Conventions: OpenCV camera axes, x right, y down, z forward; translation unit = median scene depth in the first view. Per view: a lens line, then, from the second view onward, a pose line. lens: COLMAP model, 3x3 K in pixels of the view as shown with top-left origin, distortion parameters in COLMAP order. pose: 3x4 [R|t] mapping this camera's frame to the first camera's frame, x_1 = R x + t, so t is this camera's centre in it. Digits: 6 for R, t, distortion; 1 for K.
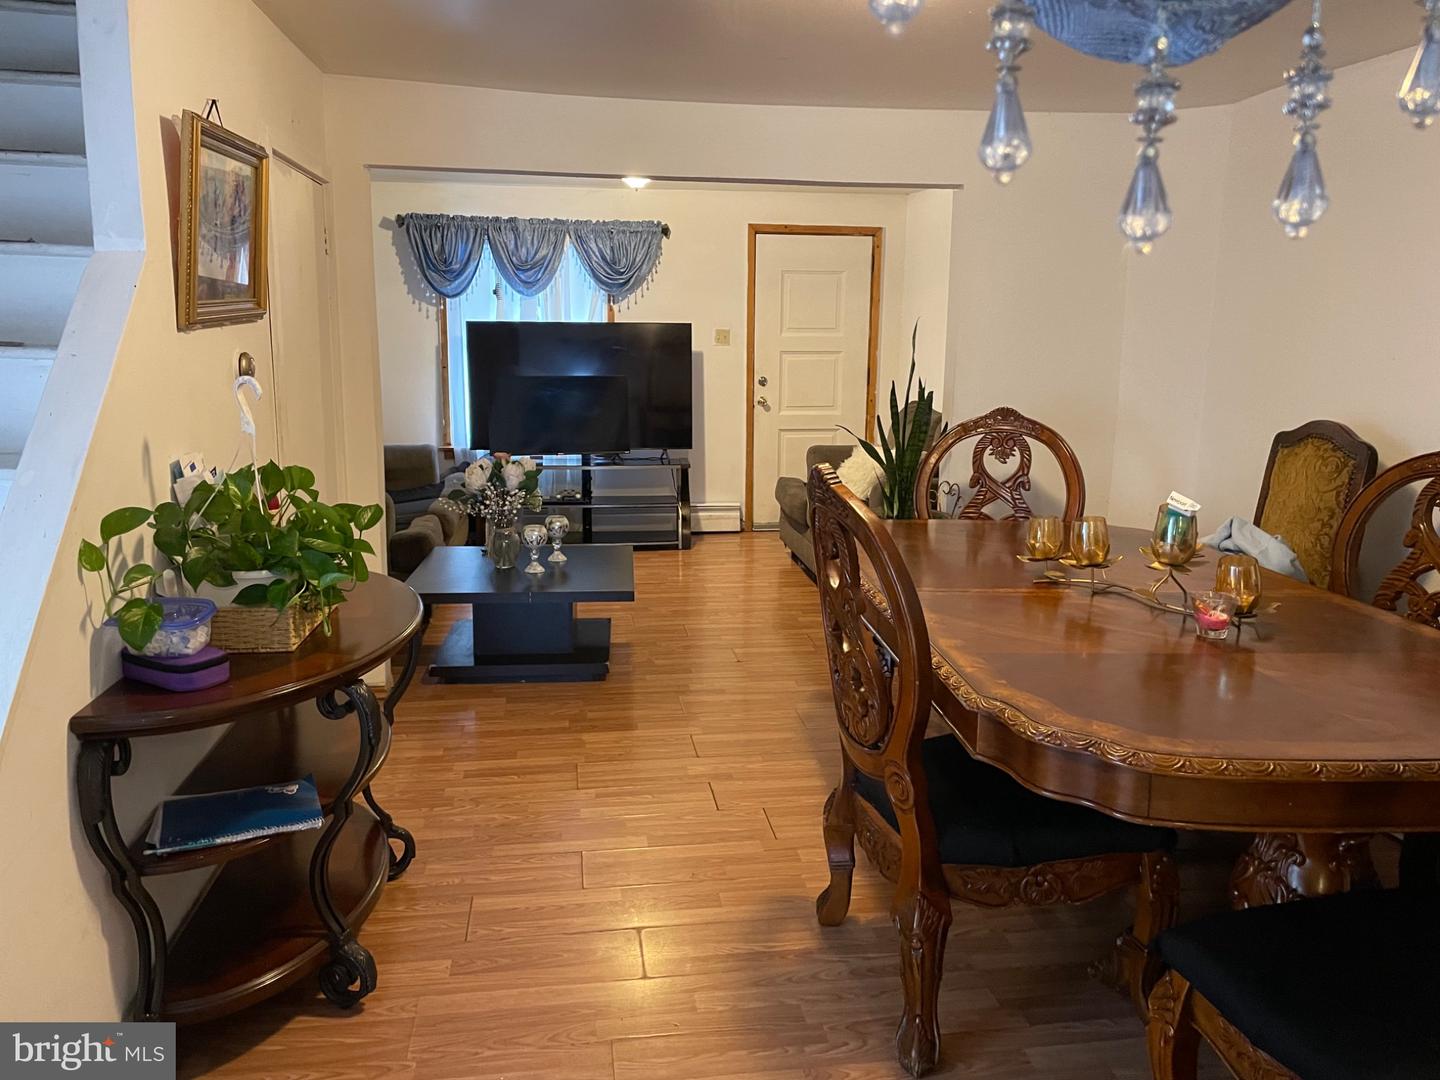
lens RADIAL K [[1085.6, 0, 713.7], [0, 1085.6, 539.4], [0, 0, 1]] dist [0.091658, -0.124599]
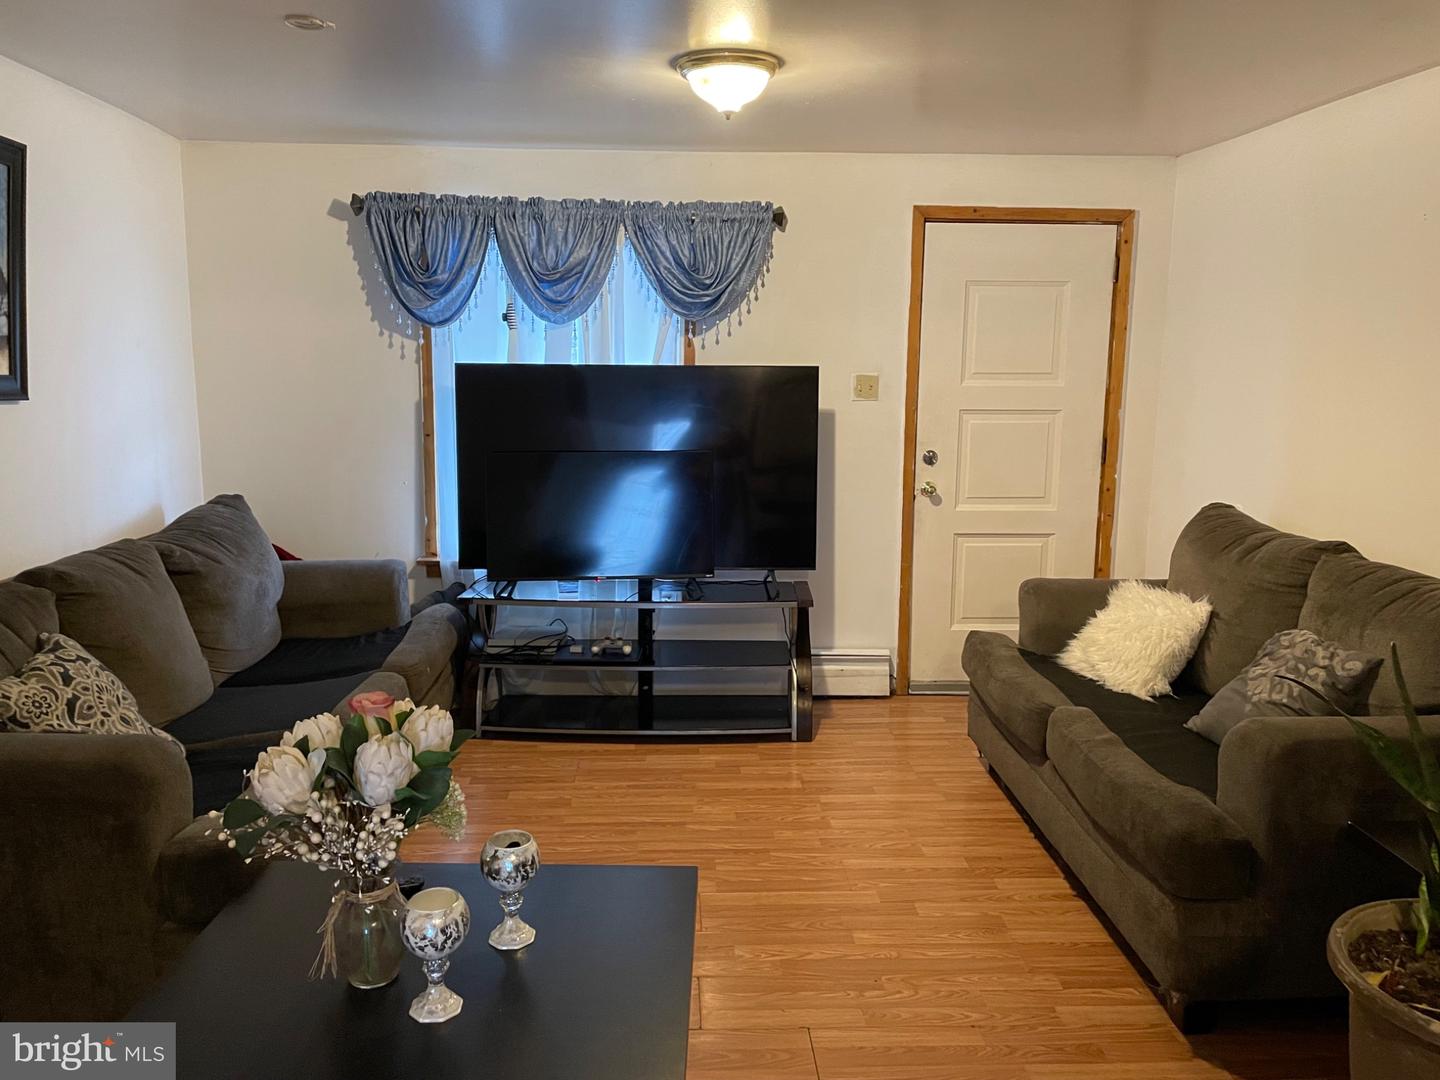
lens RADIAL K [[1085.6, 0, 719.1], [0, 1085.6, 540.7], [0, 0, 1]] dist [0.091658, -0.124599]
pose [[0.995815, 0.015922, -0.089994, -0.019453], [-0.018552, 0.999422, -0.028469, -0.082019], [0.089488, 0.030019, 0.995535, 0.388373]]
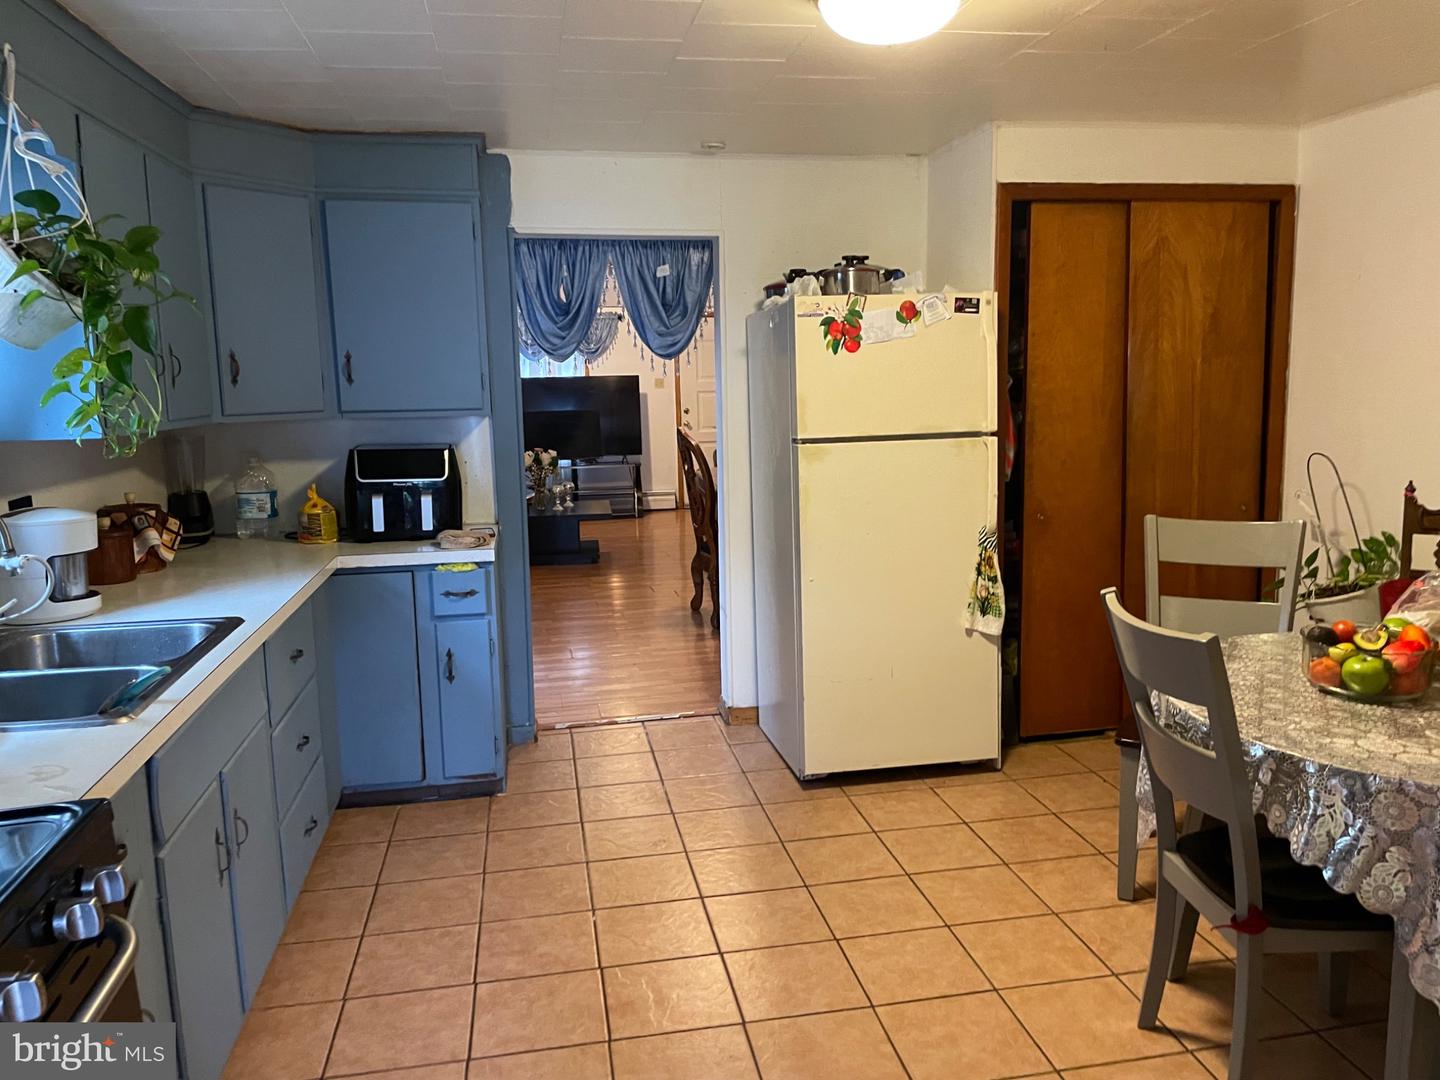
lens RADIAL K [[1085.6, 0, 728.3], [0, 1085.6, 533.8], [0, 0, 1]] dist [0.091658, -0.124599]
pose [[0.998115, -0.035778, 0.049854, 0.022354], [0.037891, 0.998395, -0.042102, 0.102288], [-0.048267, 0.043912, 0.997869, -0.569322]]
